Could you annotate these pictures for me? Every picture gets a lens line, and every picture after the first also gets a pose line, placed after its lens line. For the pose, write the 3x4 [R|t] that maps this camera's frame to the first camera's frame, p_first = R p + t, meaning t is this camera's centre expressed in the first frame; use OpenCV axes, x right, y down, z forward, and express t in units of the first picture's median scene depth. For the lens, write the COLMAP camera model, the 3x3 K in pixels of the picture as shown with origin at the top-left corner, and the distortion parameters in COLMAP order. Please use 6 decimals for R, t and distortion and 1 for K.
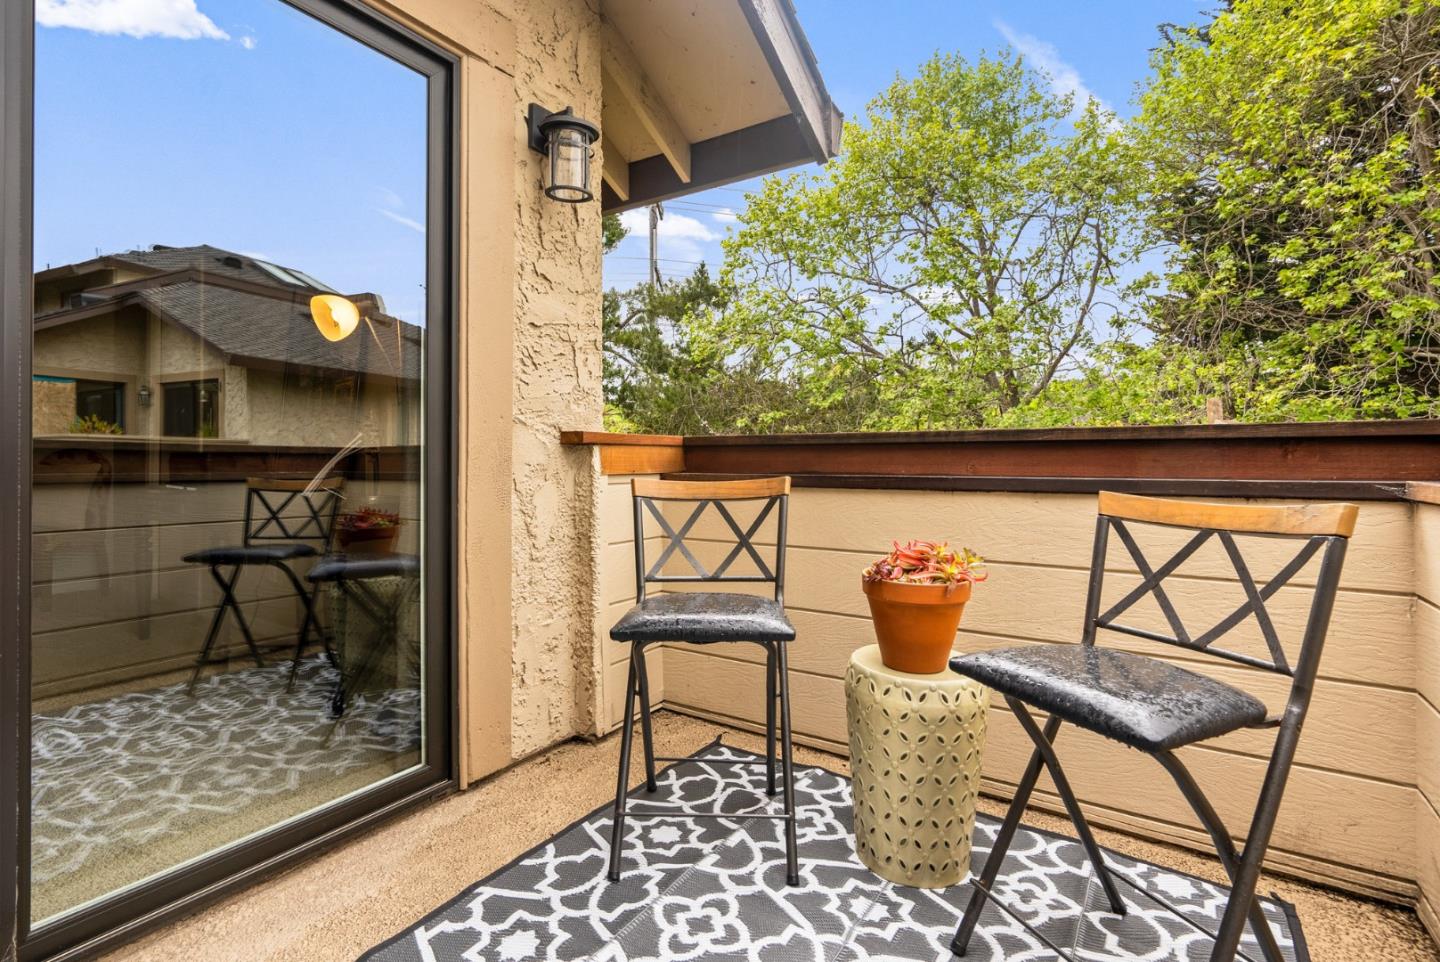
lens RADIAL K [[674.1, 0, 714.1], [0, 674.1, 457.0], [0, 0, 1]] dist [-0.003878, 0.001574]
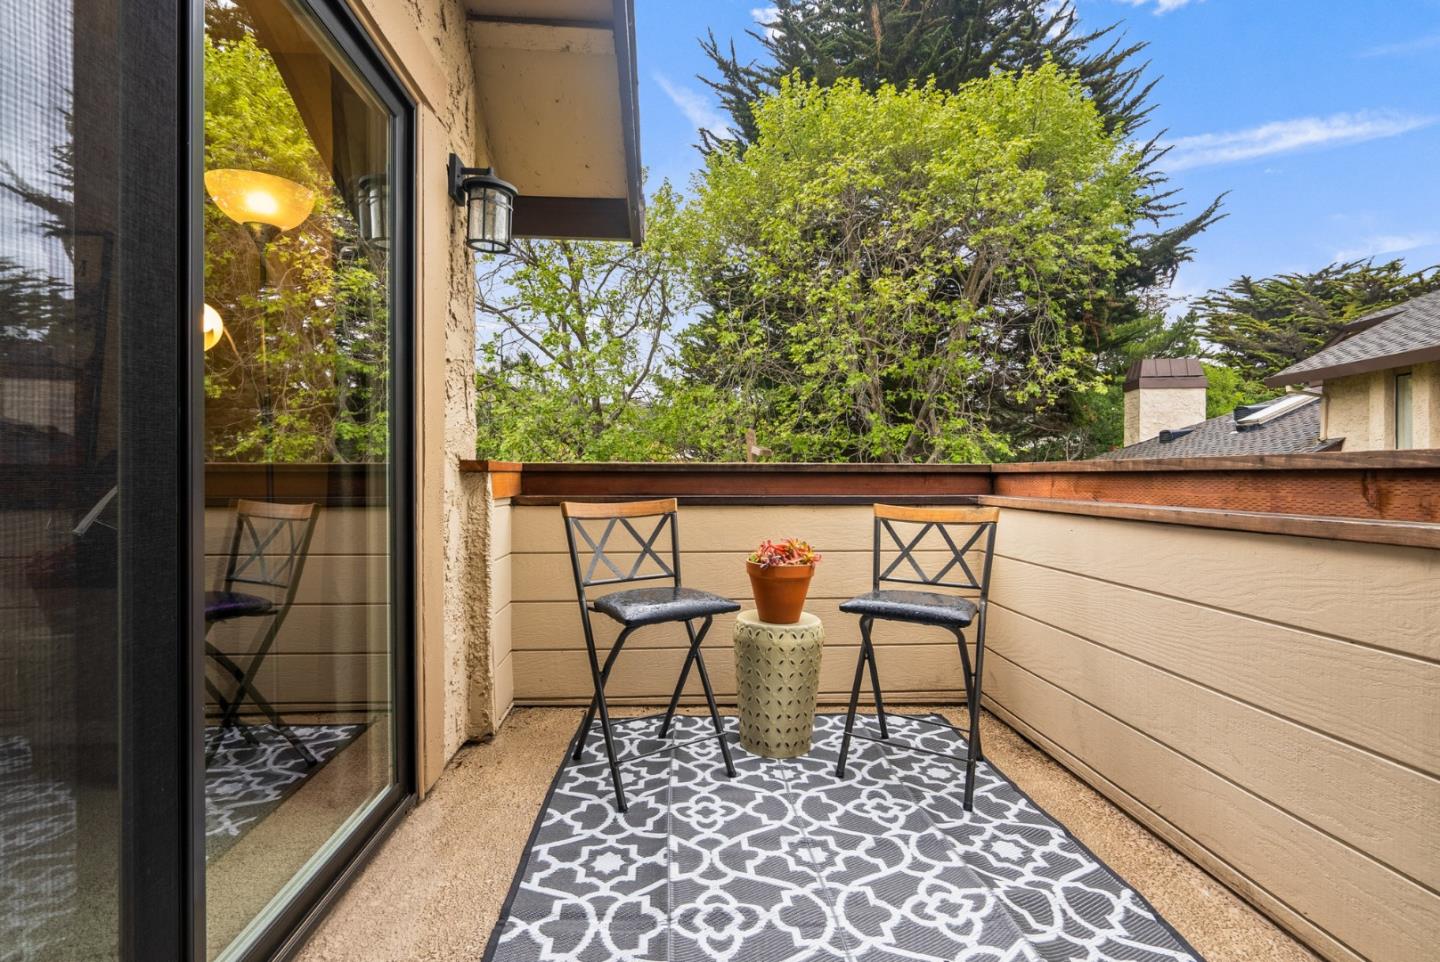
lens RADIAL K [[665.0, 0, 710.5], [0, 665.0, 475.3], [0, 0, 1]] dist [-0.003442, 0.001461]
pose [[0.801995, 0.000660, 0.597331, -0.643989], [-0.005228, 0.999969, 0.005916, -0.025404], [-0.597308, -0.007868, 0.801973, -0.105603]]
